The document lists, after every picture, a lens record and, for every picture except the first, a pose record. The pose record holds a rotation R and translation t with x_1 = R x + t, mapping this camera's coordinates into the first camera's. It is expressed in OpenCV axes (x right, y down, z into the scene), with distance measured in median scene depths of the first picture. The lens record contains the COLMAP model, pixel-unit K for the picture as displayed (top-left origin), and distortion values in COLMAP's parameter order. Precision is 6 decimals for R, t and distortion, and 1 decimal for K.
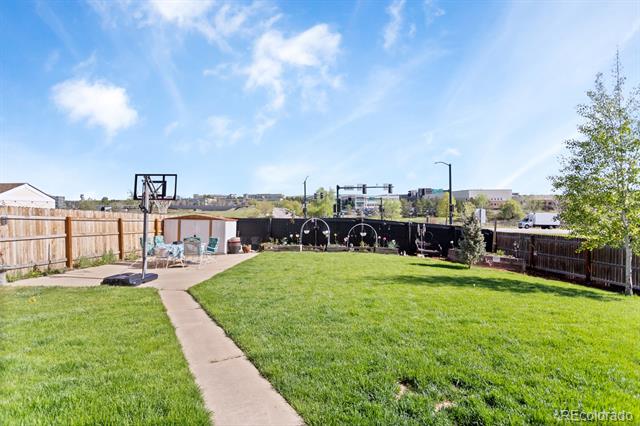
lens RADIAL K [[308.1, 0, 316.4], [0, 308.1, 204.6], [0, 0, 1]] dist [-0.000466, 0.000048]
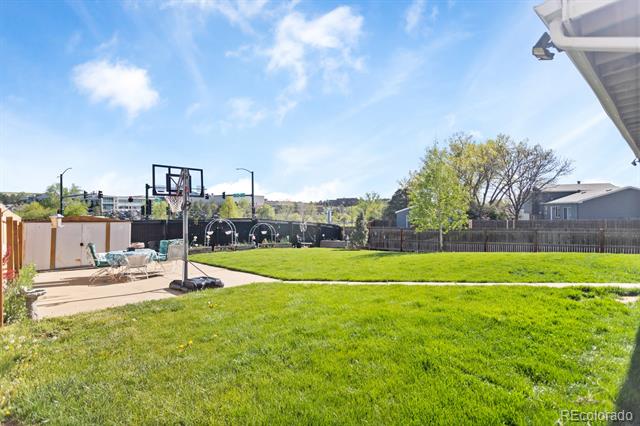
lens RADIAL K [[308.1, 0, 316.4], [0, 308.1, 204.6], [0, 0, 1]] dist [-0.000466, 0.000048]
pose [[0.731048, 0.018817, 0.682067, -0.486159], [-0.011675, 0.999818, -0.015069, 0.009951], [-0.682226, 0.003053, 0.731135, 0.053417]]
